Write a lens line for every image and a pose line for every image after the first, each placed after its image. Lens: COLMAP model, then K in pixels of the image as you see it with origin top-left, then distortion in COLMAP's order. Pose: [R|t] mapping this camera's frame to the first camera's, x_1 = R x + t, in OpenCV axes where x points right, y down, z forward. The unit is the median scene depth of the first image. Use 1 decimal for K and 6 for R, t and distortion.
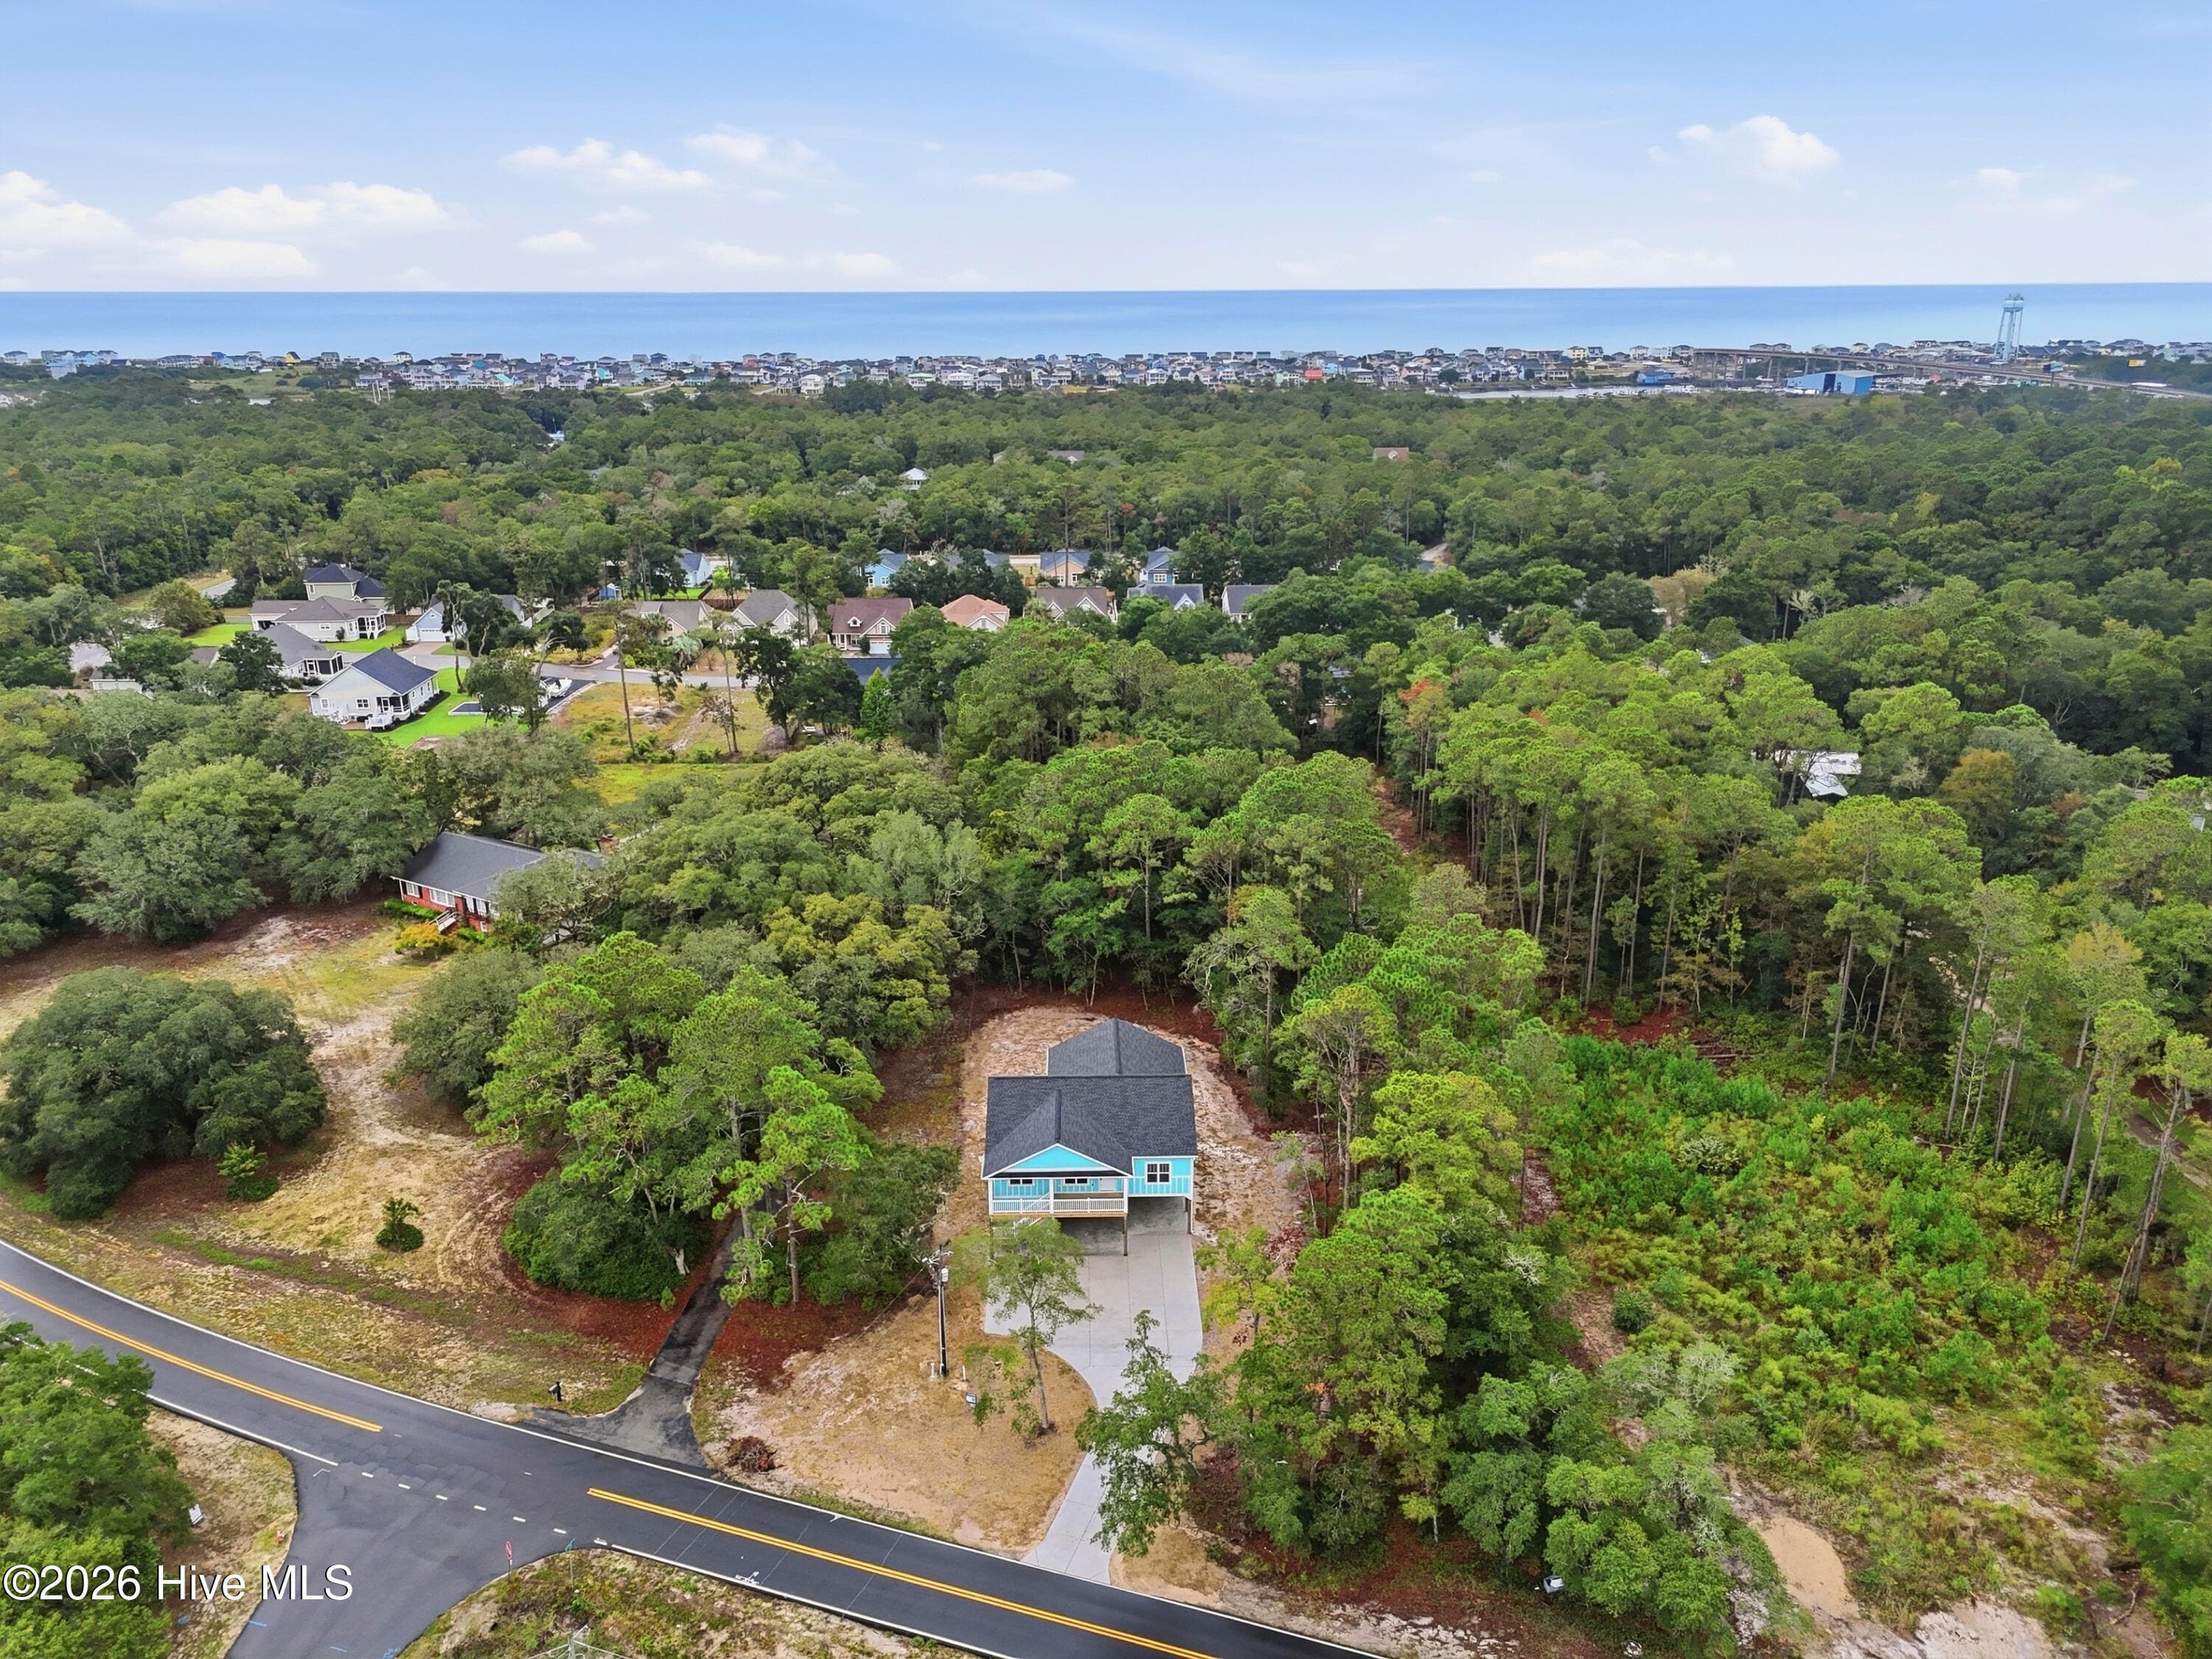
lens RADIAL K [[1626.3, 0, 1111.4], [0, 1626.3, 826.8], [0, 0, 1]] dist [0.087981, -0.091282]
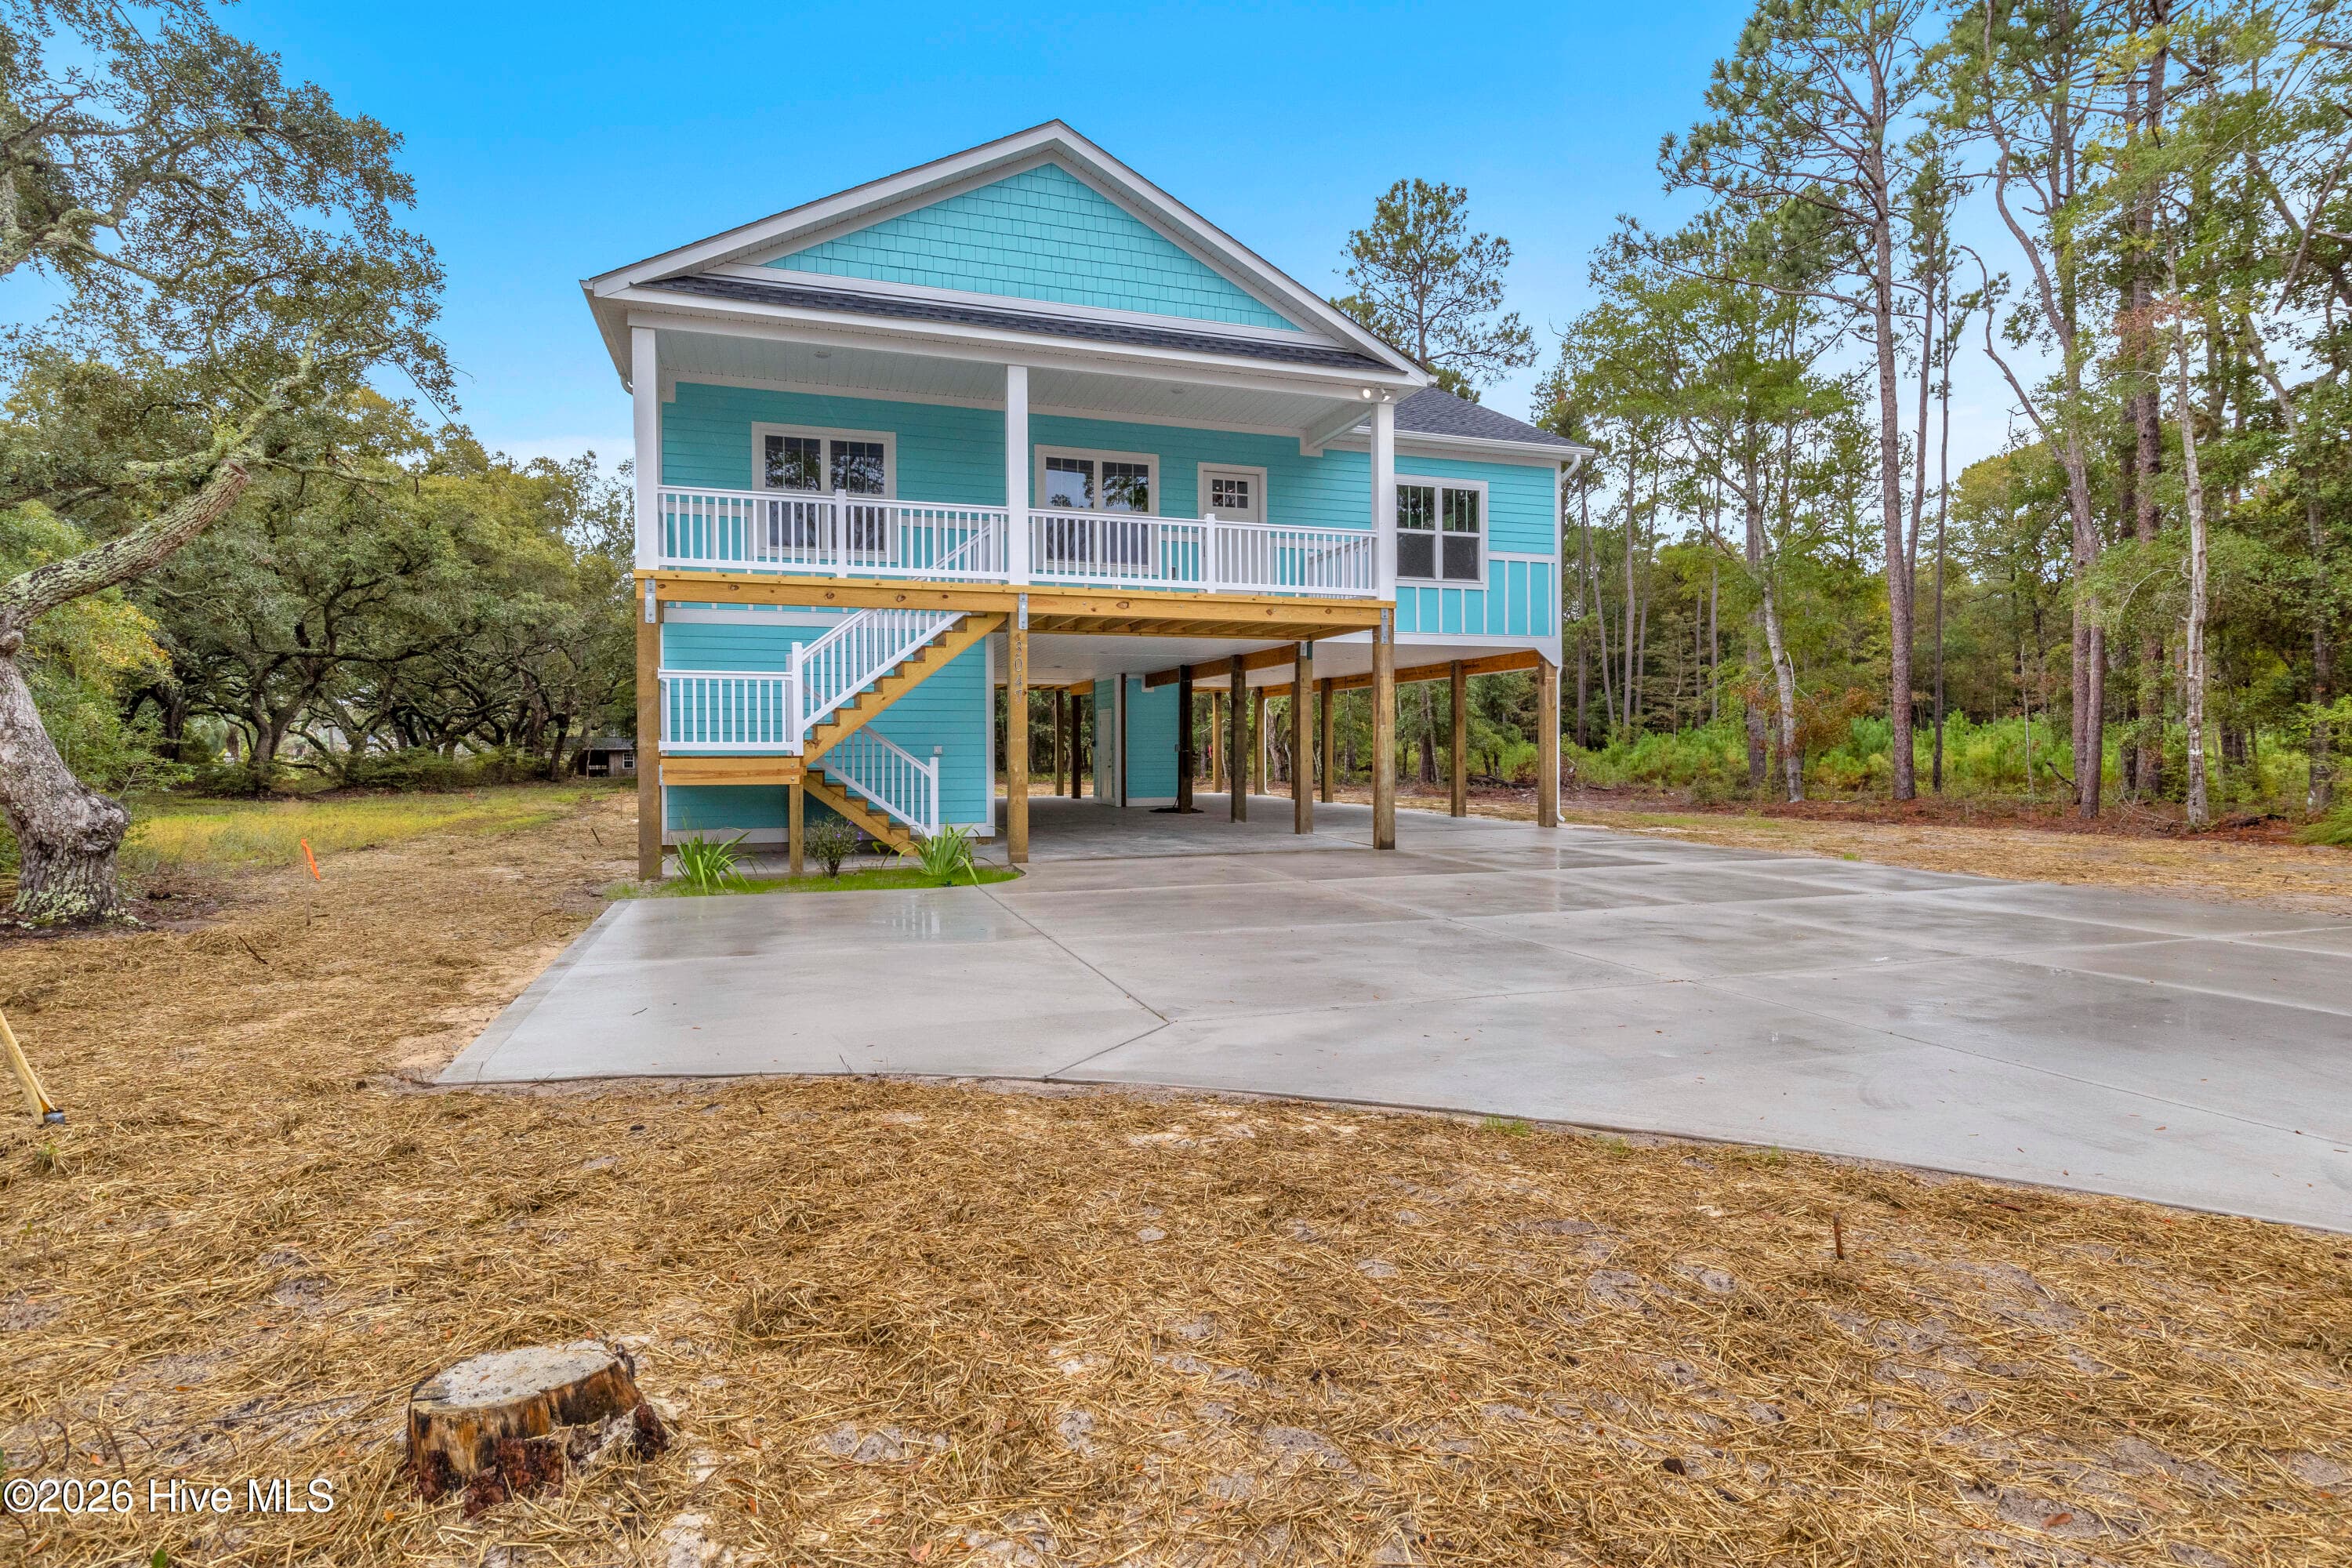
lens RADIAL K [[1165.7, 0, 1178.4], [0, 1165.7, 769.5], [0, 0, 1]] dist [-0.001802, -0.000046]
pose [[0.951818, -0.008480, 0.306546, -0.035542], [0.102421, 0.951008, -0.291708, 0.176506], [-0.289054, 0.309049, 0.906055, 0.530476]]
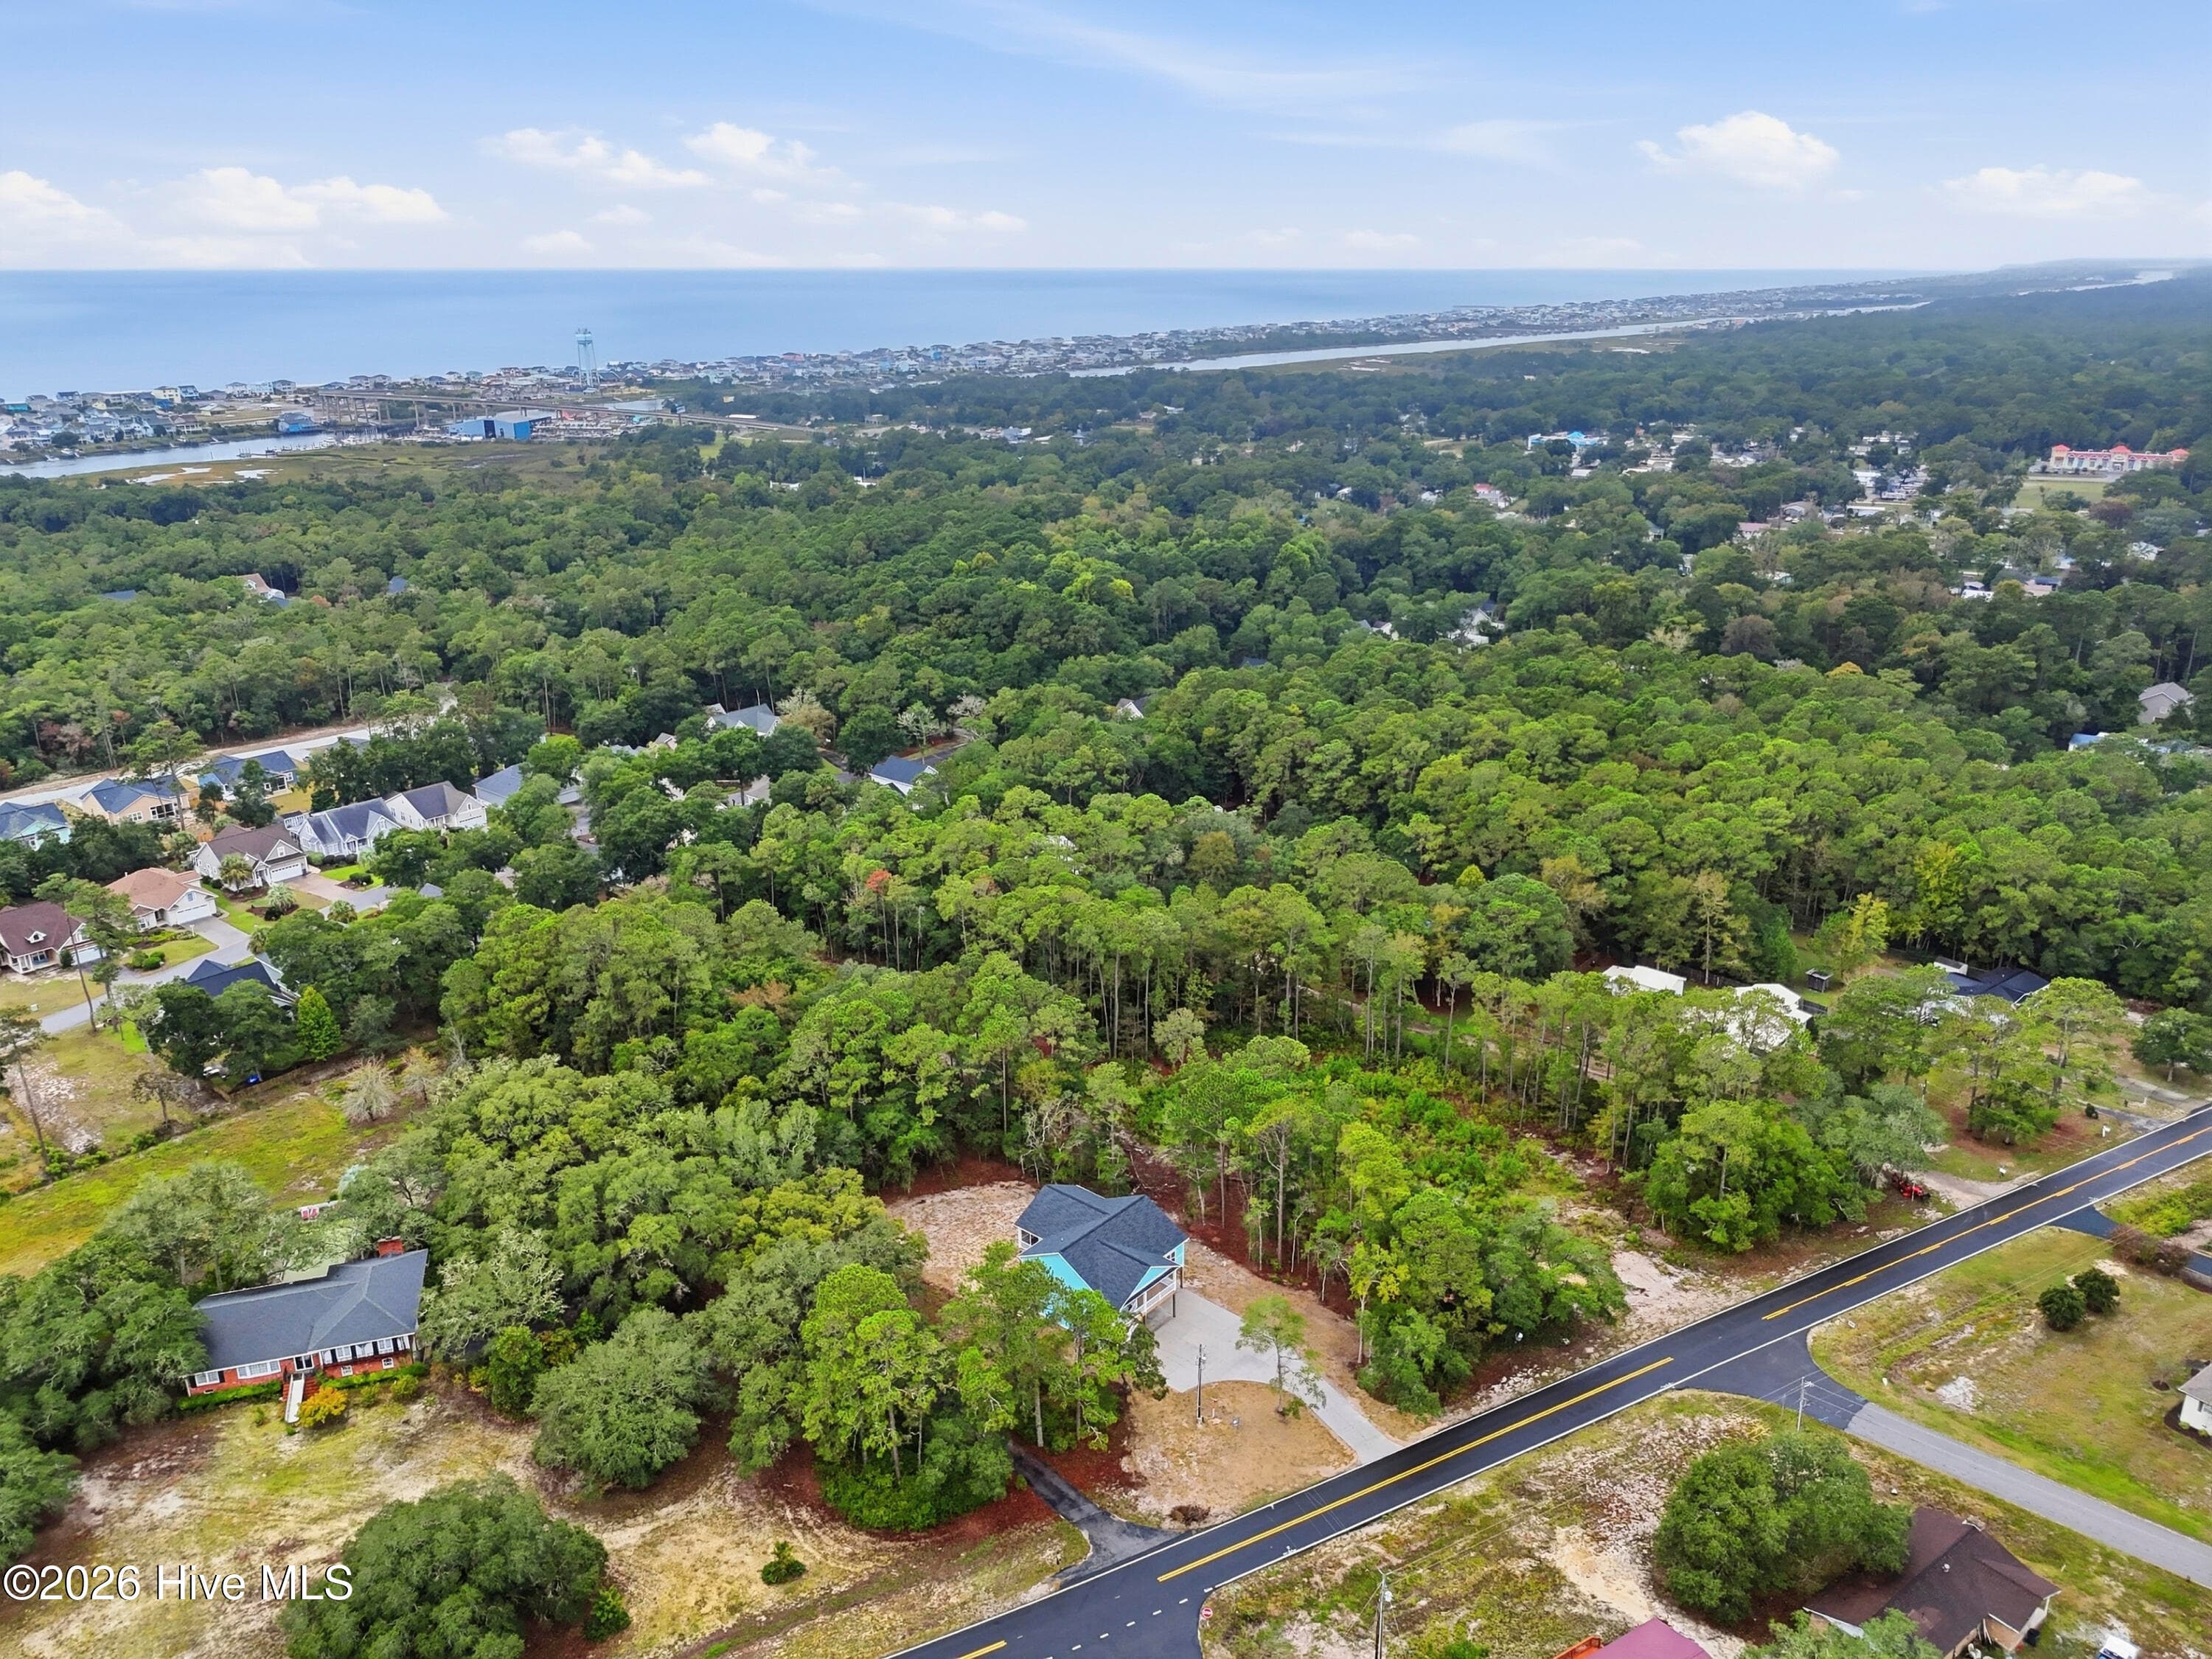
lens RADIAL K [[1626.3, 0, 1111.4], [0, 1626.3, 826.8], [0, 0, 1]] dist [0.087981, -0.091282]
pose [[0.667083, -0.247273, 0.702749, -0.624952], [0.239382, 0.964430, 0.112117, -0.235928], [-0.705476, 0.093434, 0.702548, -0.071484]]
